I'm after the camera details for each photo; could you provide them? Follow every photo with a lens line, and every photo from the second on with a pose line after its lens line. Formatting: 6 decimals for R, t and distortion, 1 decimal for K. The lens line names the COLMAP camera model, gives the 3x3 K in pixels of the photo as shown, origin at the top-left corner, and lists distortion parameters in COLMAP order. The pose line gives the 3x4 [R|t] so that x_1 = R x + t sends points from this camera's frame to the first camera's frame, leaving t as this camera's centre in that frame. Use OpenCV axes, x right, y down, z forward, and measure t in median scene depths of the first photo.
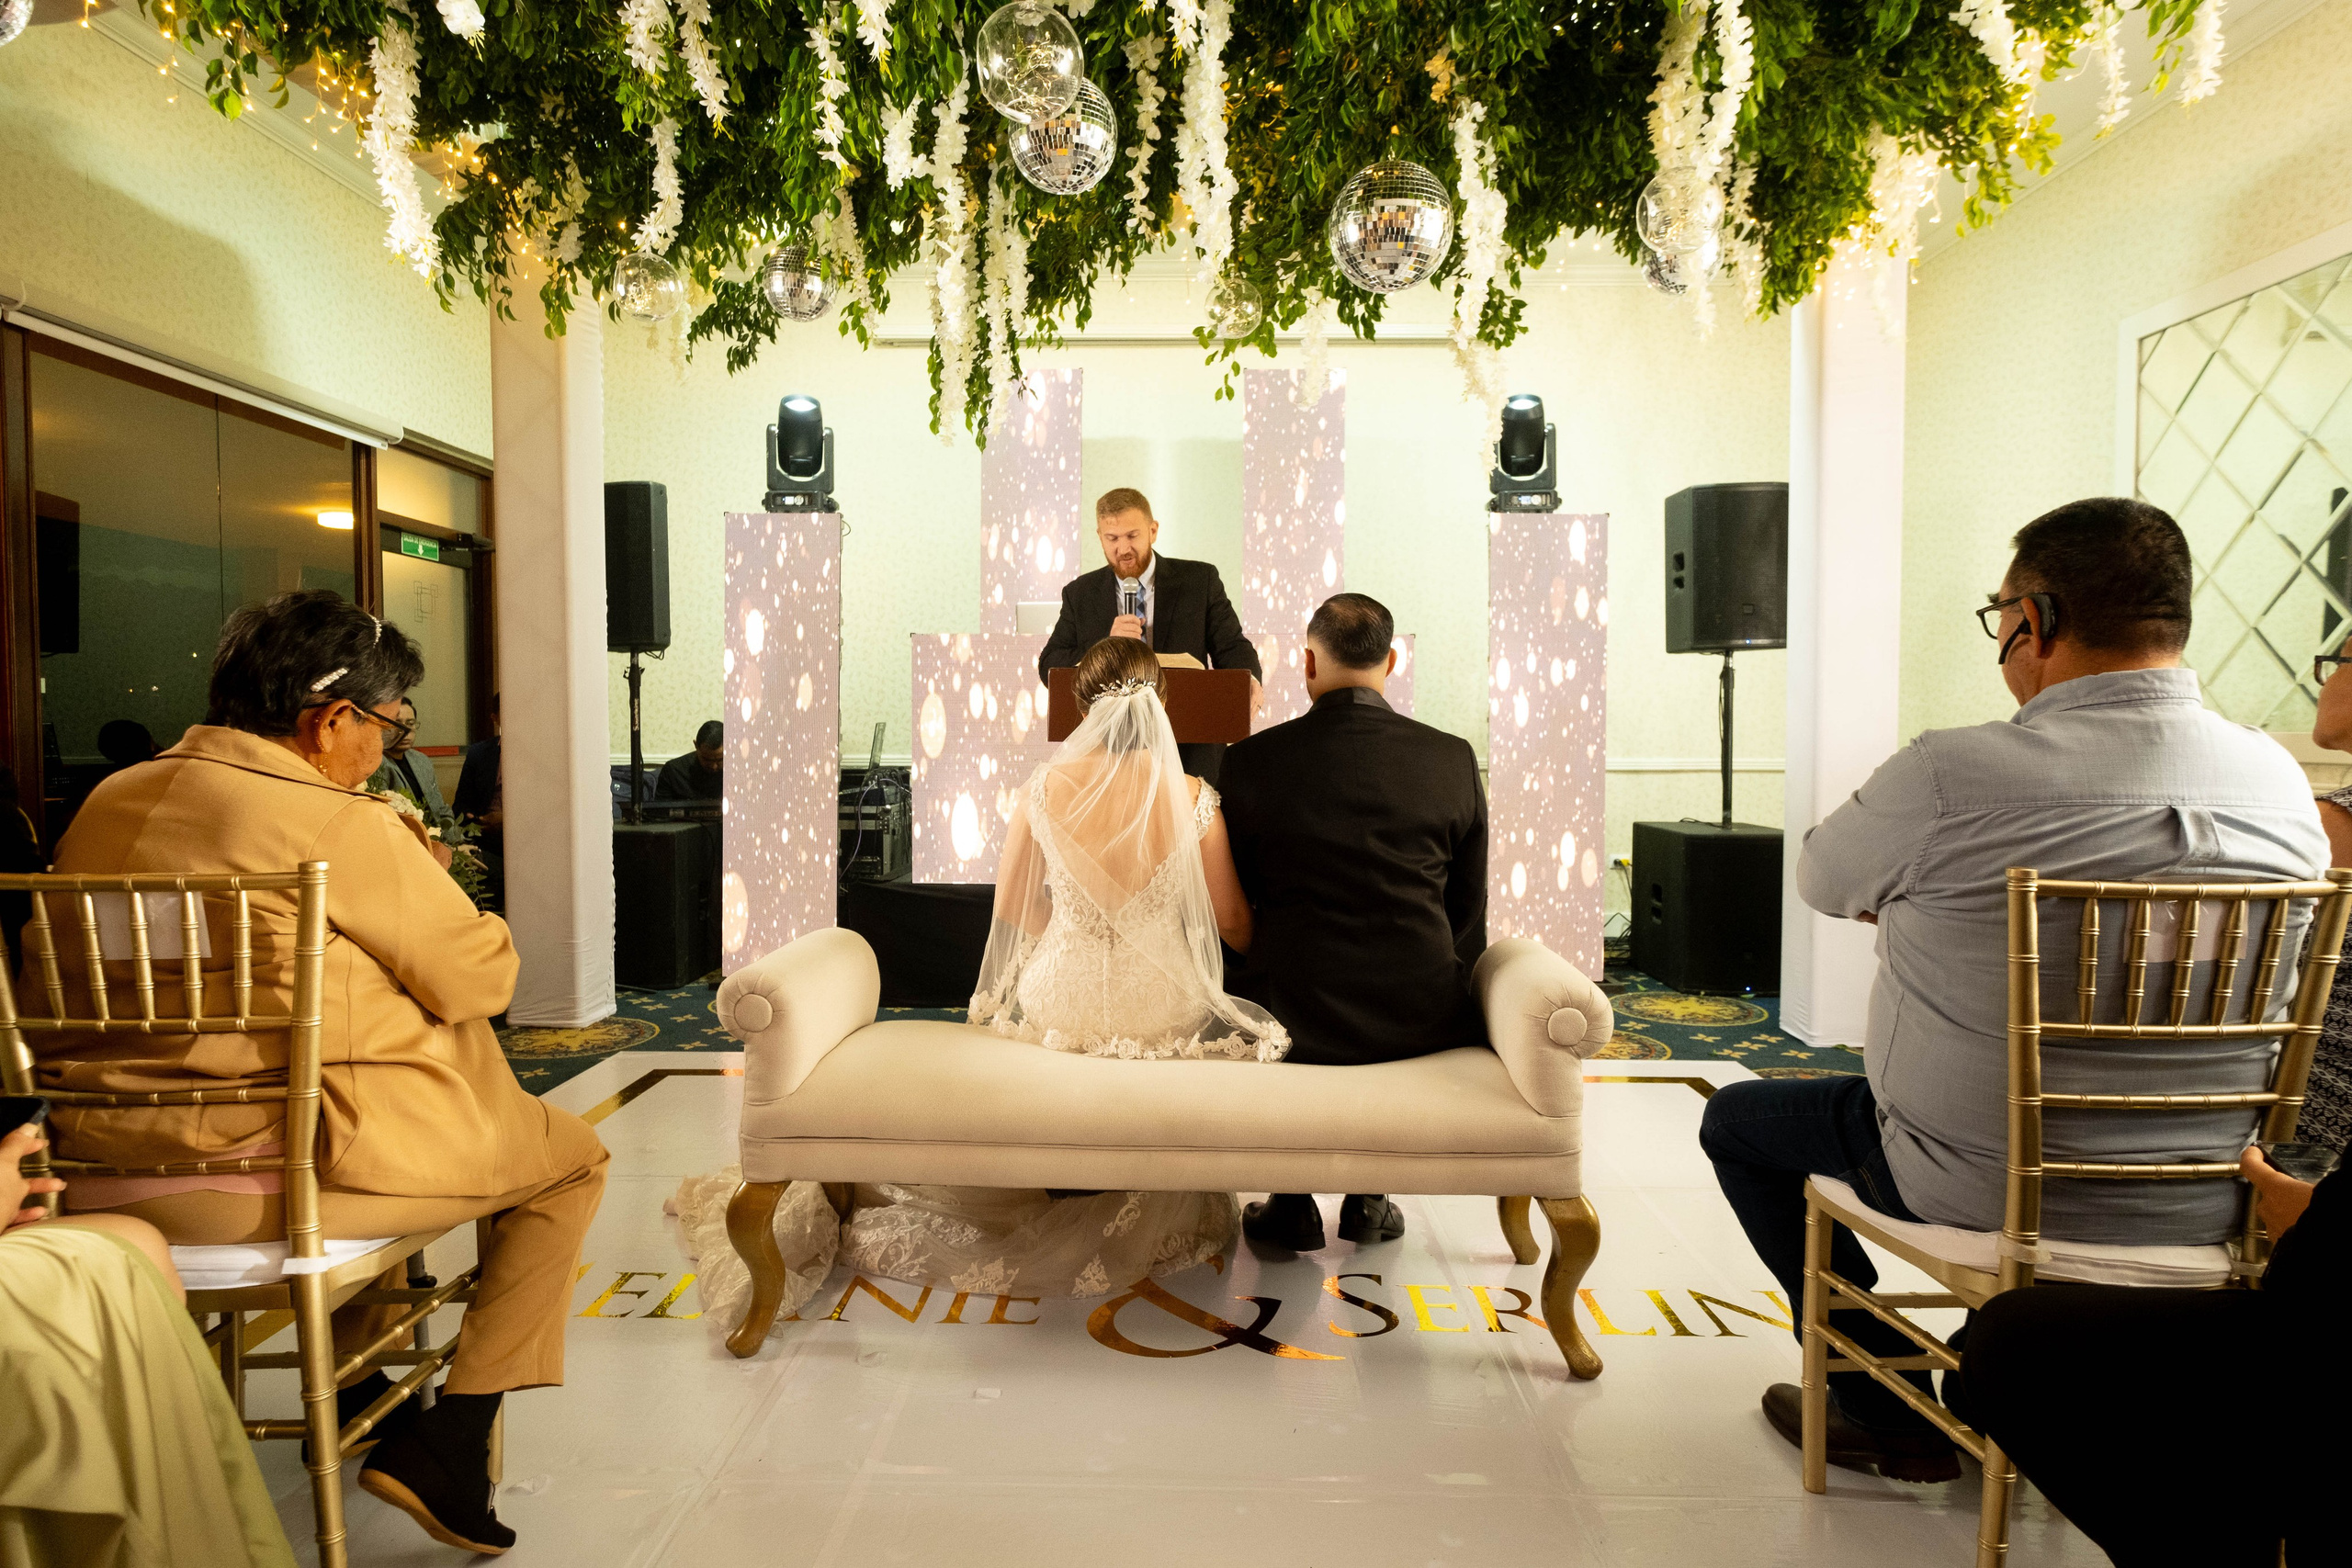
lens RADIAL K [[1304.7, 0, 1172.5], [0, 1304.7, 776.6], [0, 0, 1]] dist [0.002578, 0.001390]
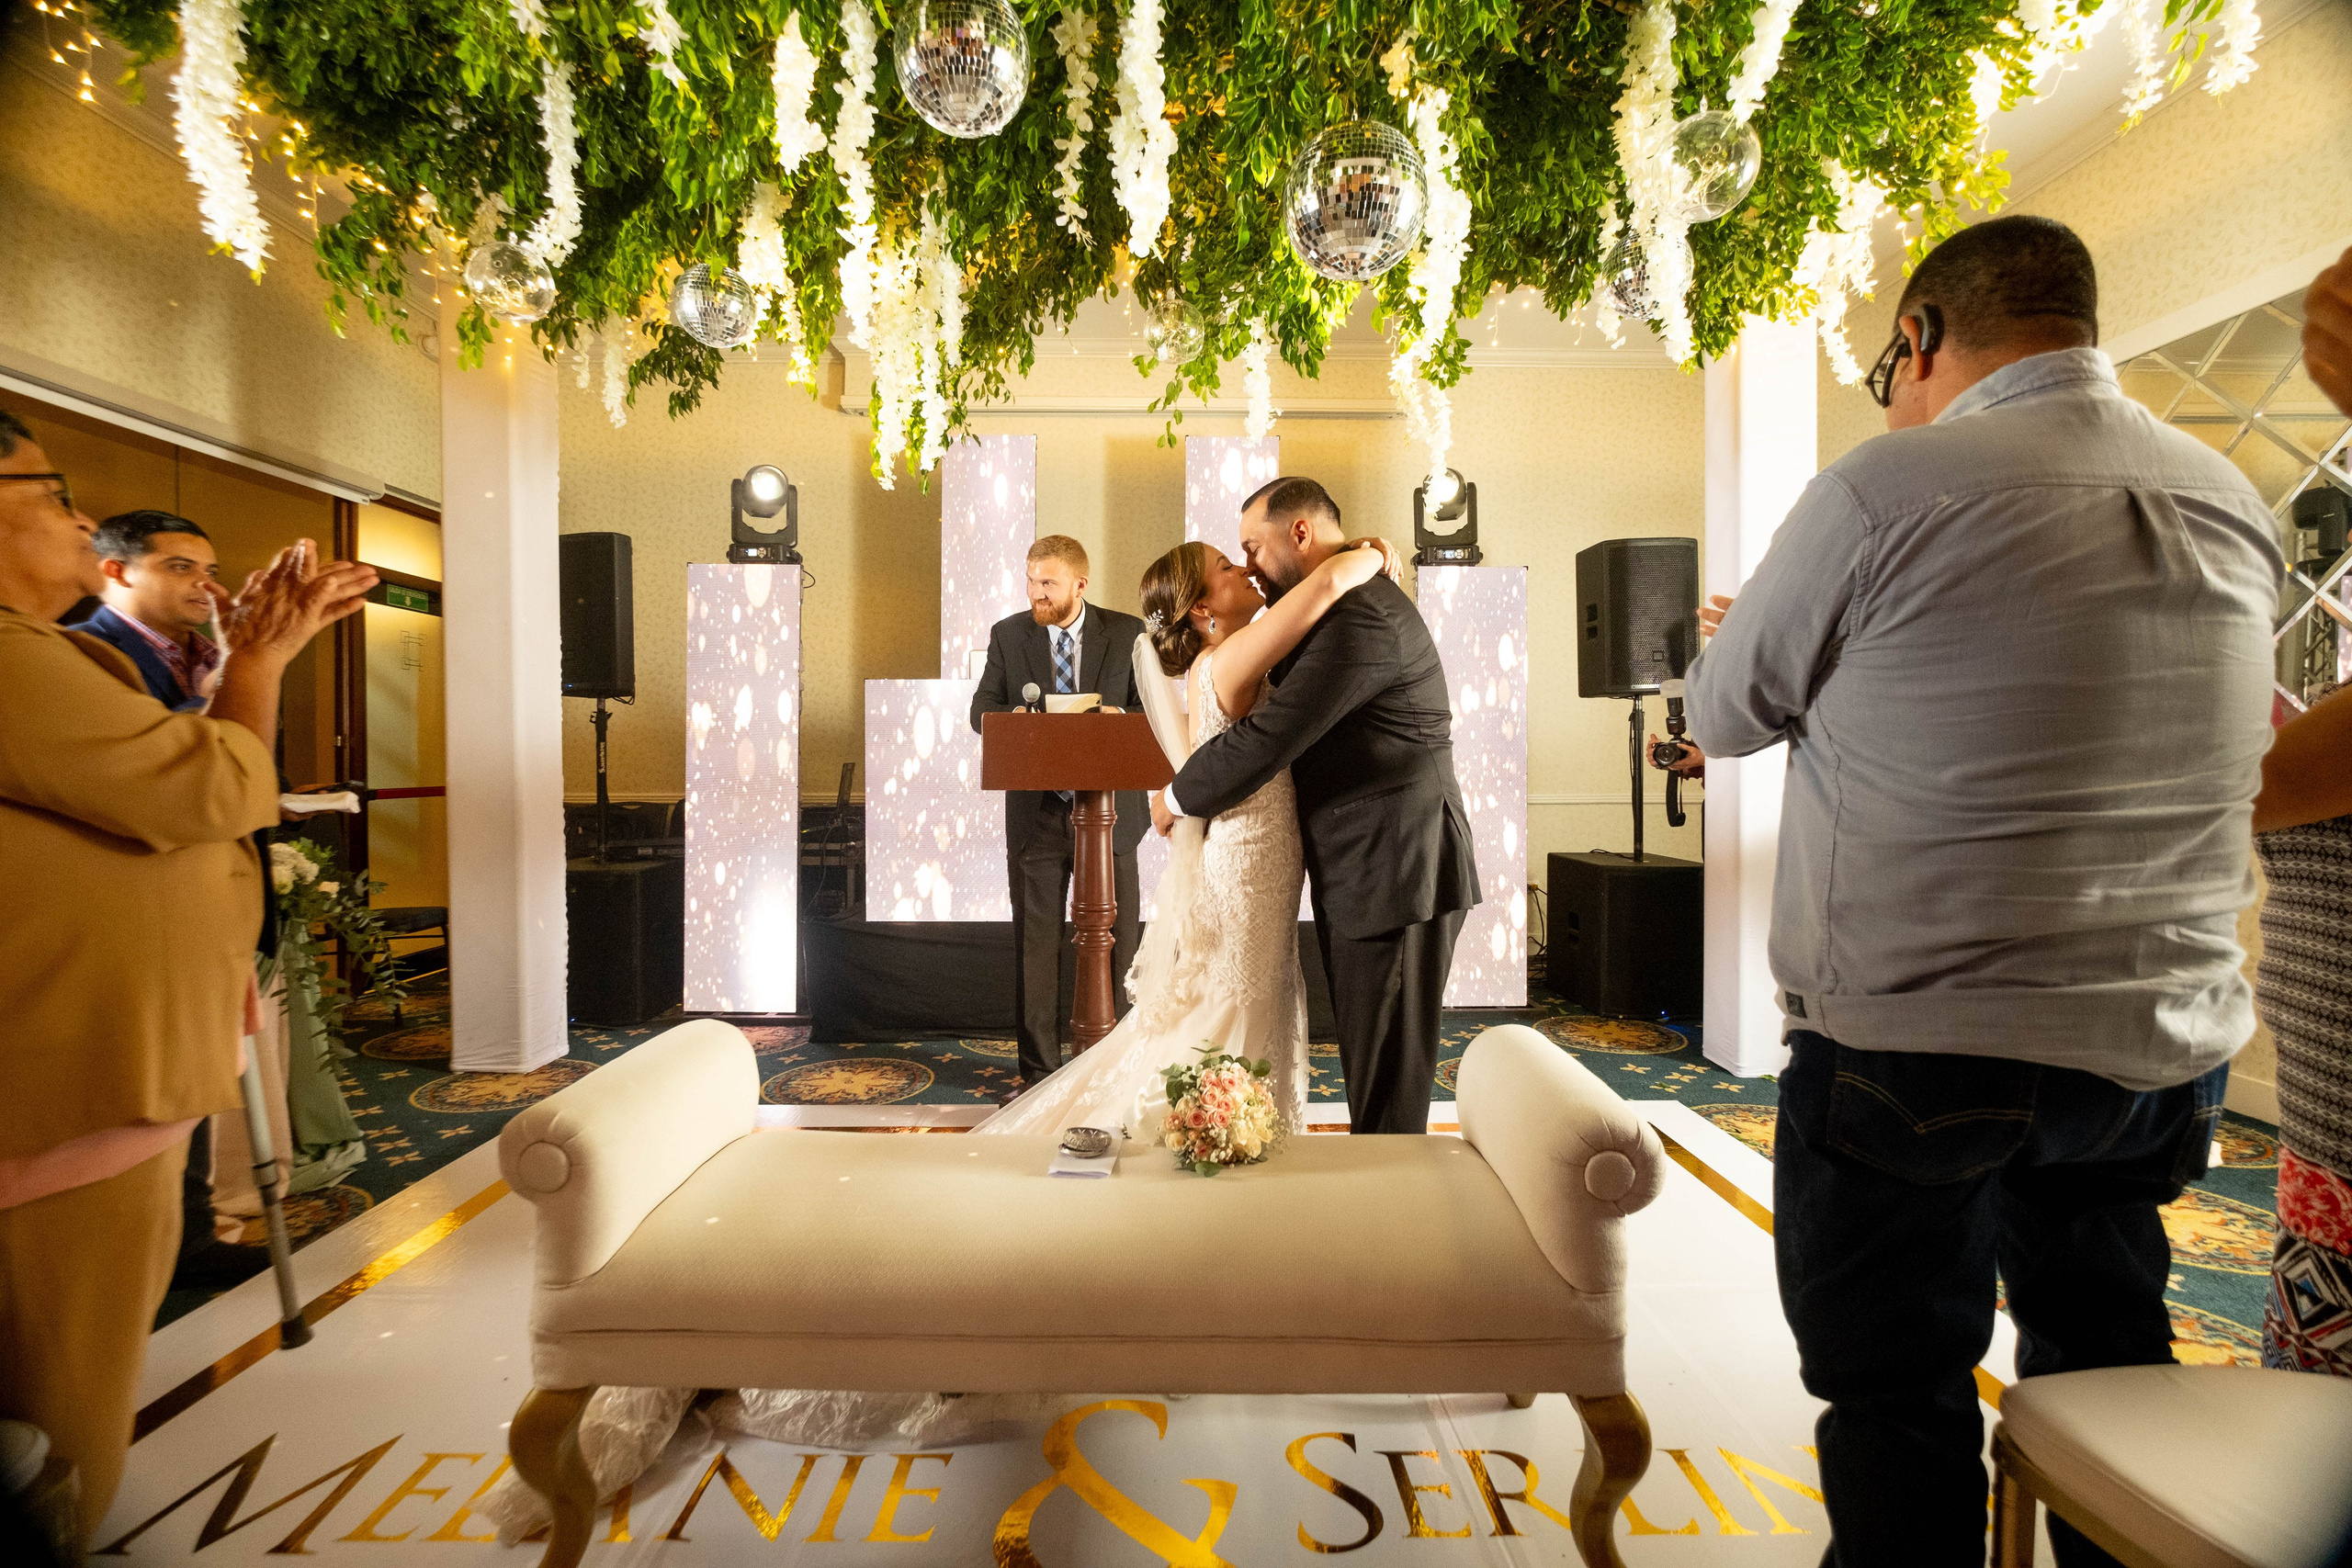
lens RADIAL K [[1063.7, 0, 1170.0], [0, 1063.7, 775.6], [0, 0, 1]] dist [-0.008549, 0.000122]
pose [[0.999278, -0.004026, 0.037777, 0.013389], [0.004892, 0.999726, -0.022874, -0.020050], [-0.037674, 0.023042, 0.999024, 0.242854]]
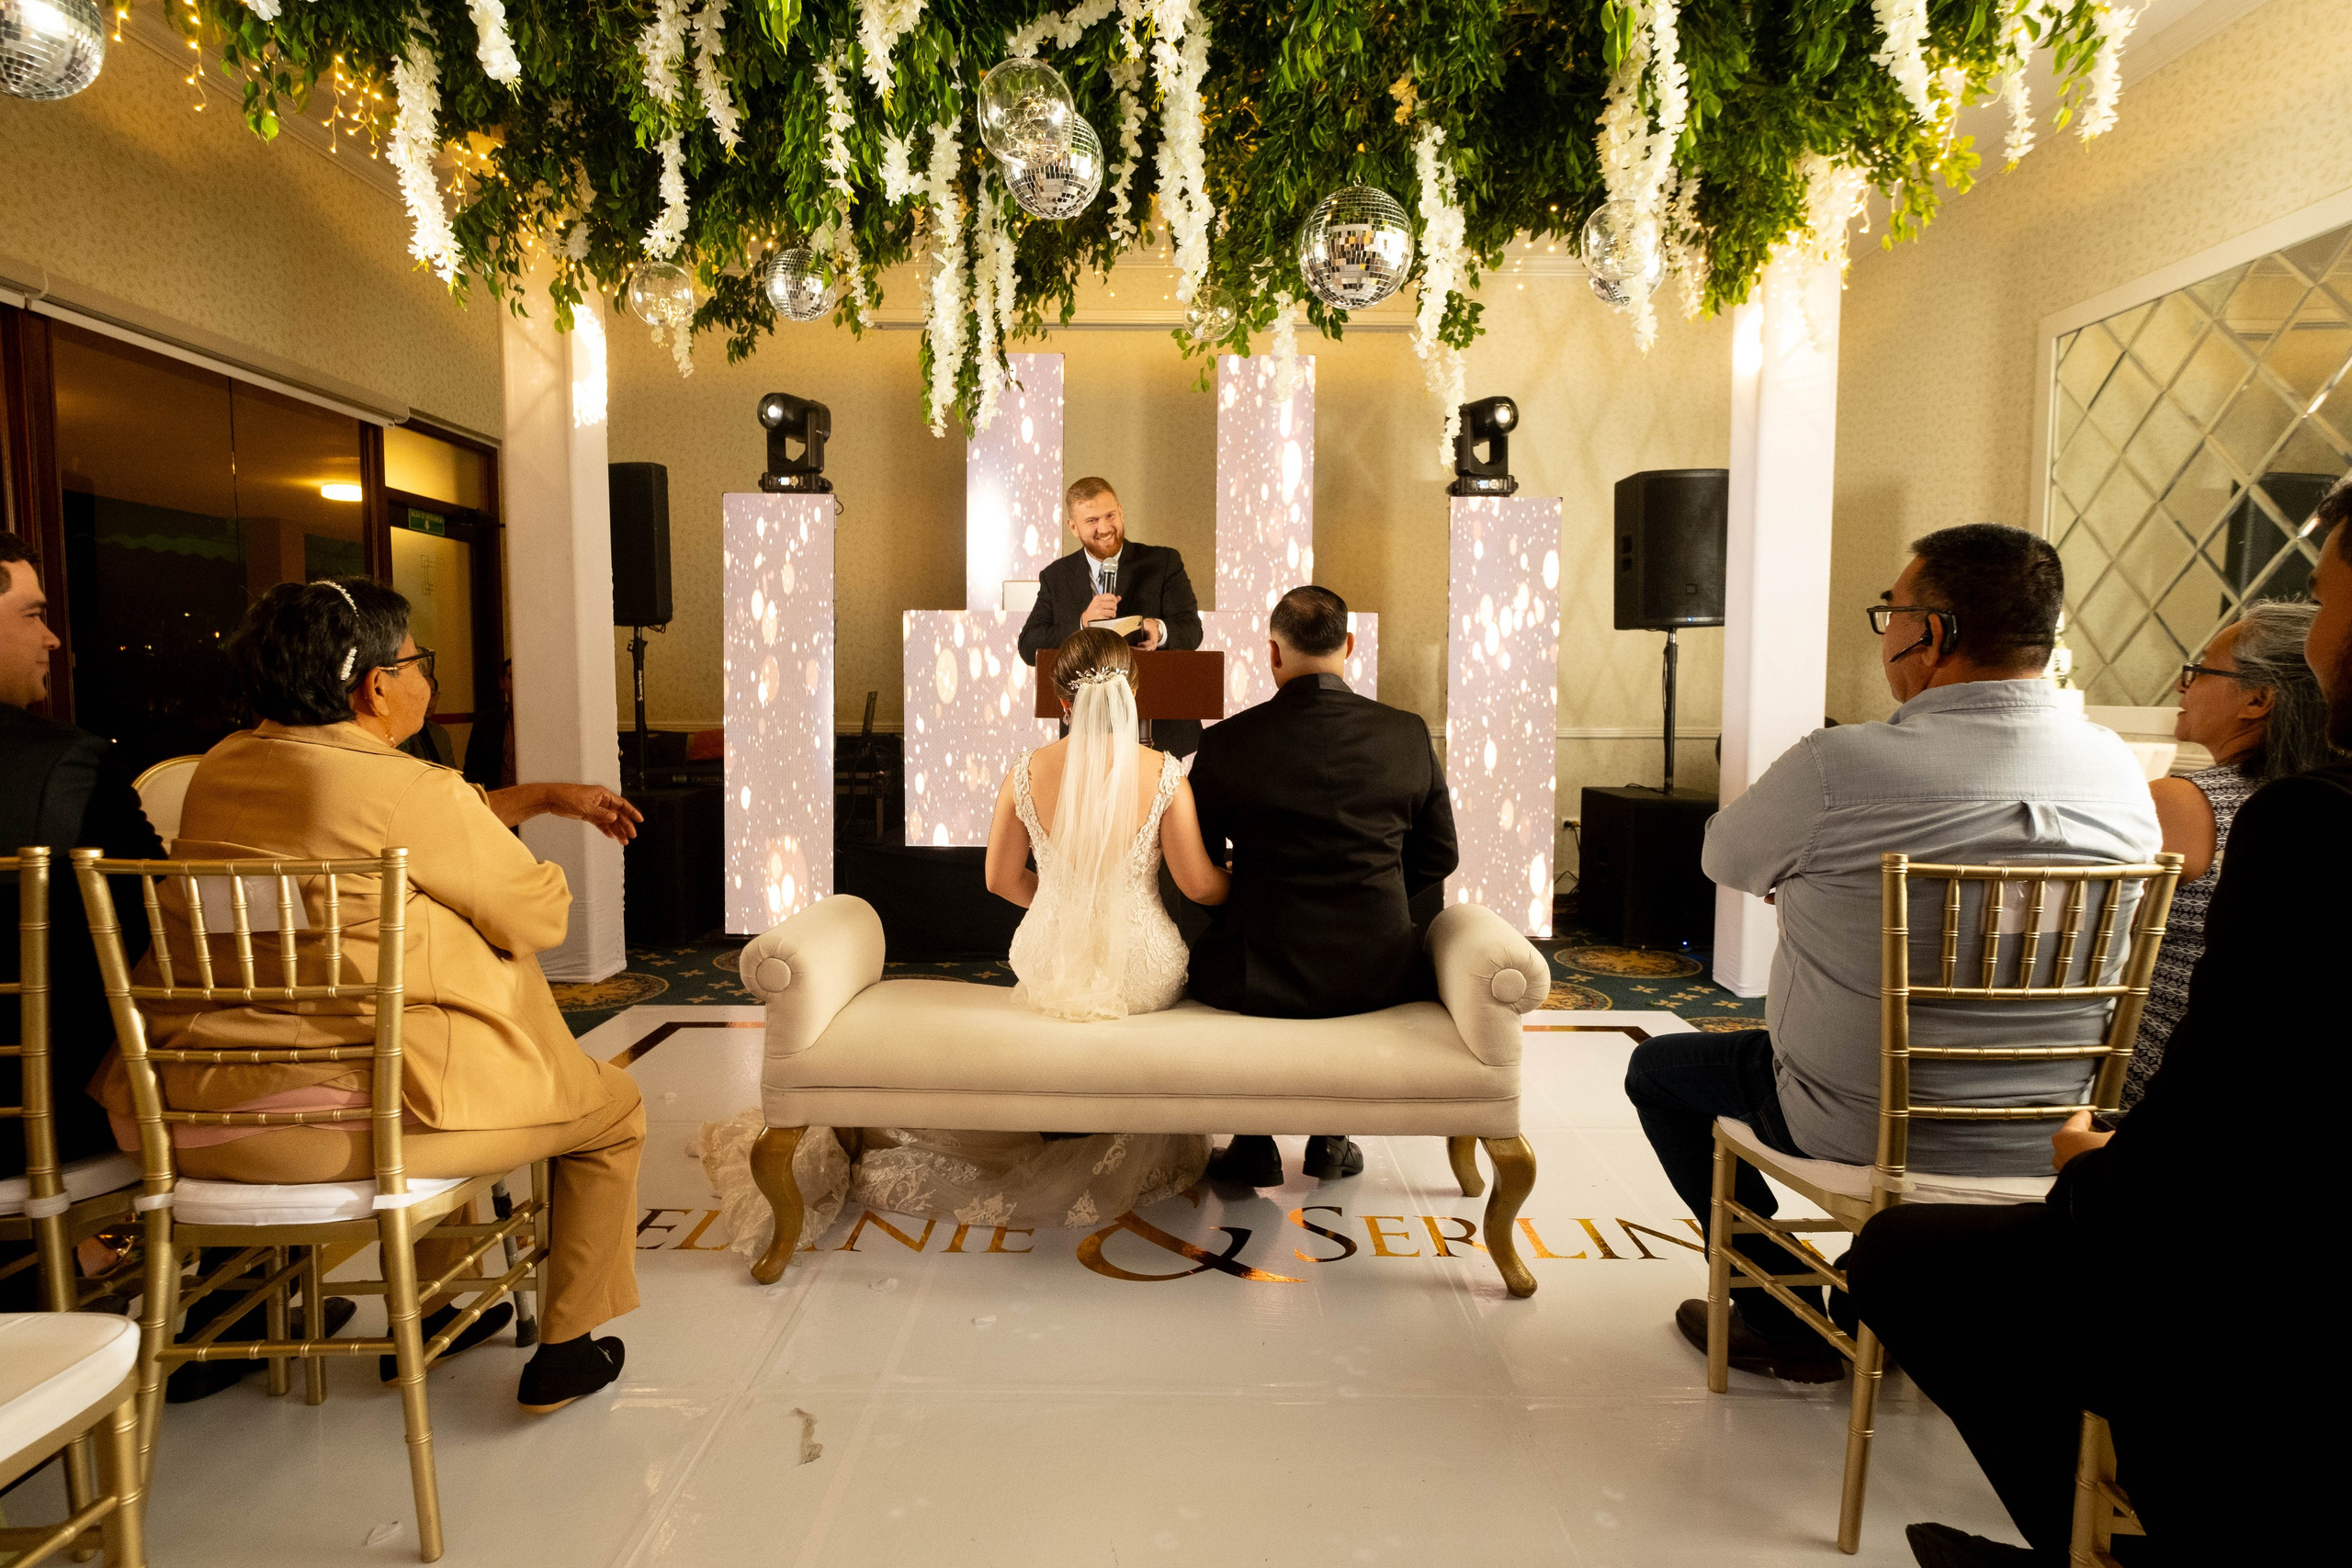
lens RADIAL K [[1258.2, 0, 1172.2], [0, 1258.2, 776.2], [0, 0, 1]] dist [0.005522, 0.000110]
pose [[0.999812, 0.000465, 0.019365, -0.003725], [-0.001098, 0.999464, 0.032709, -0.014245], [-0.019339, -0.032724, 0.999277, -0.041209]]
